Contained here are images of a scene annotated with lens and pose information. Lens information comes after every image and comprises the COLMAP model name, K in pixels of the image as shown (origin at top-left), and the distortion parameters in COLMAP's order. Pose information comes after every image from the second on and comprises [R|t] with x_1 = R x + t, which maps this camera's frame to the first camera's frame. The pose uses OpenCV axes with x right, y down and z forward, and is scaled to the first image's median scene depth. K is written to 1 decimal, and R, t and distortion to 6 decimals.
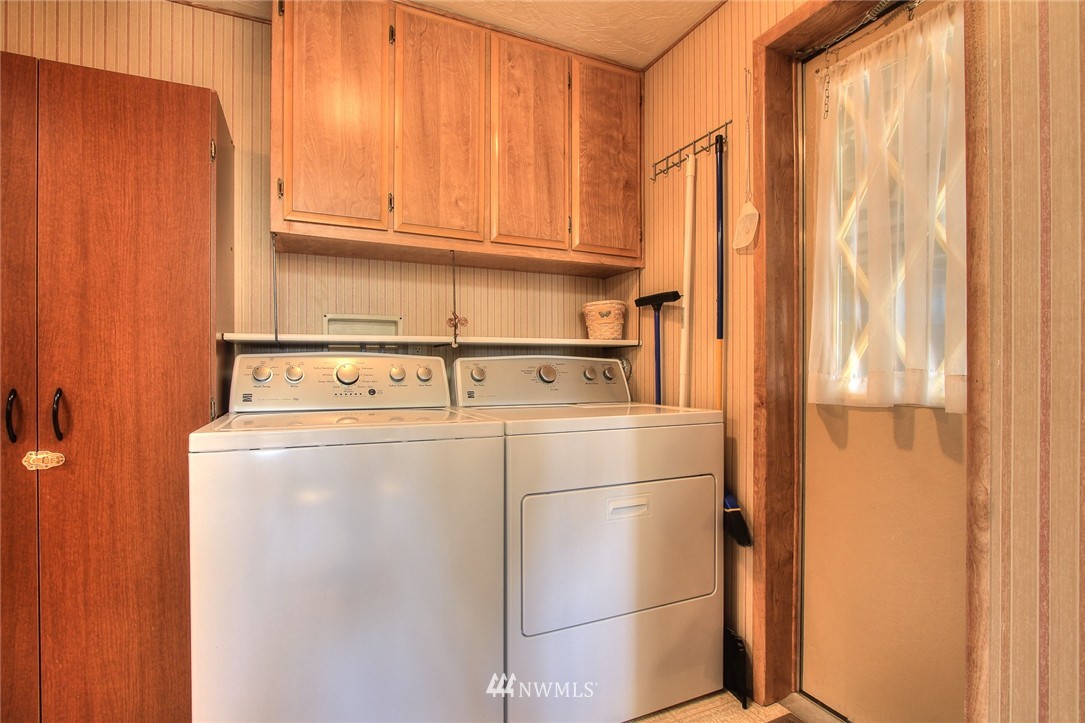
lens RADIAL K [[510.6, 0, 538.4], [0, 510.6, 368.7], [0, 0, 1]] dist [-0.019328, 0.000073]
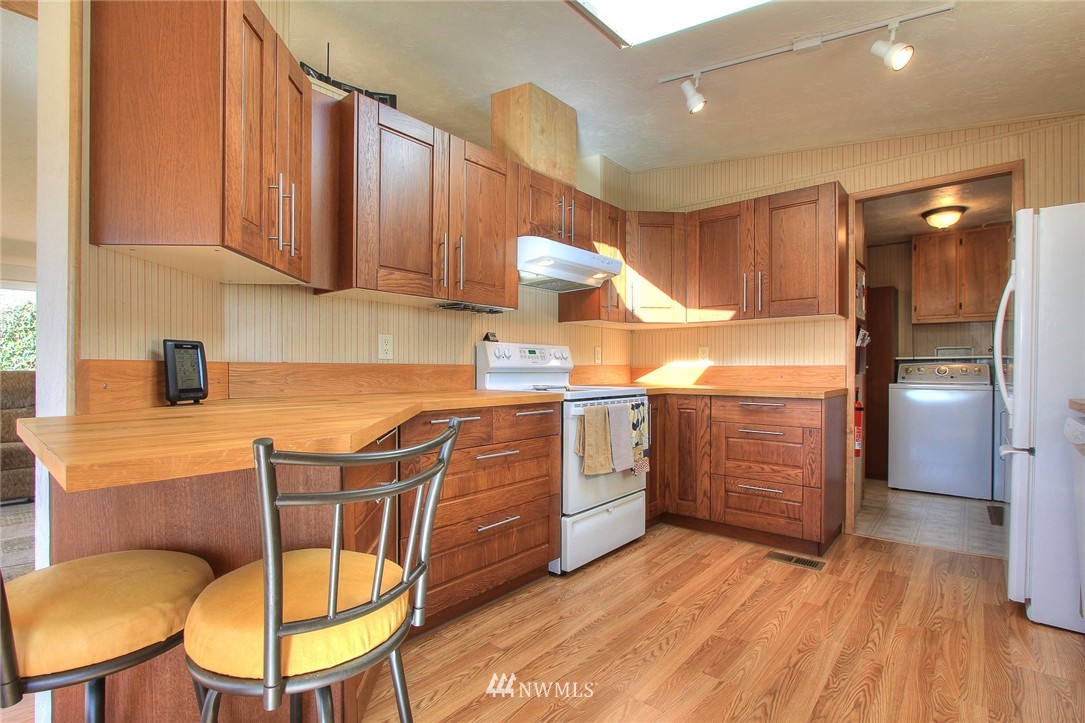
lens RADIAL K [[510.6, 0, 538.4], [0, 510.6, 368.7], [0, 0, 1]] dist [-0.019328, 0.000073]
pose [[0.415682, 0.004700, -0.909498, 1.141040], [-0.005314, 0.999982, 0.002739, 0.004559], [0.909494, 0.003694, 0.415700, -2.017740]]
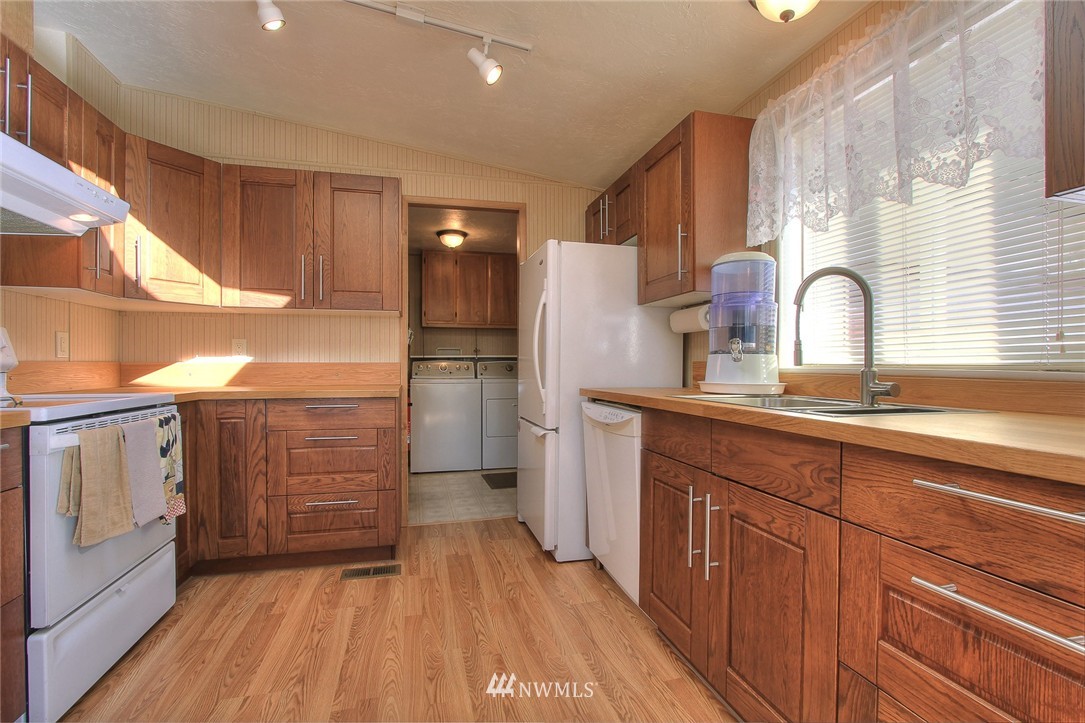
lens RADIAL K [[498.9, 0, 540.6], [0, 498.9, 367.8], [0, 0, 1]] dist [-0.016610, 0.000953]
pose [[0.983788, 0.003922, -0.179290, 0.783266], [-0.003670, 0.999992, 0.001739, 0.006348], [0.179295, -0.001053, 0.983795, -1.960782]]
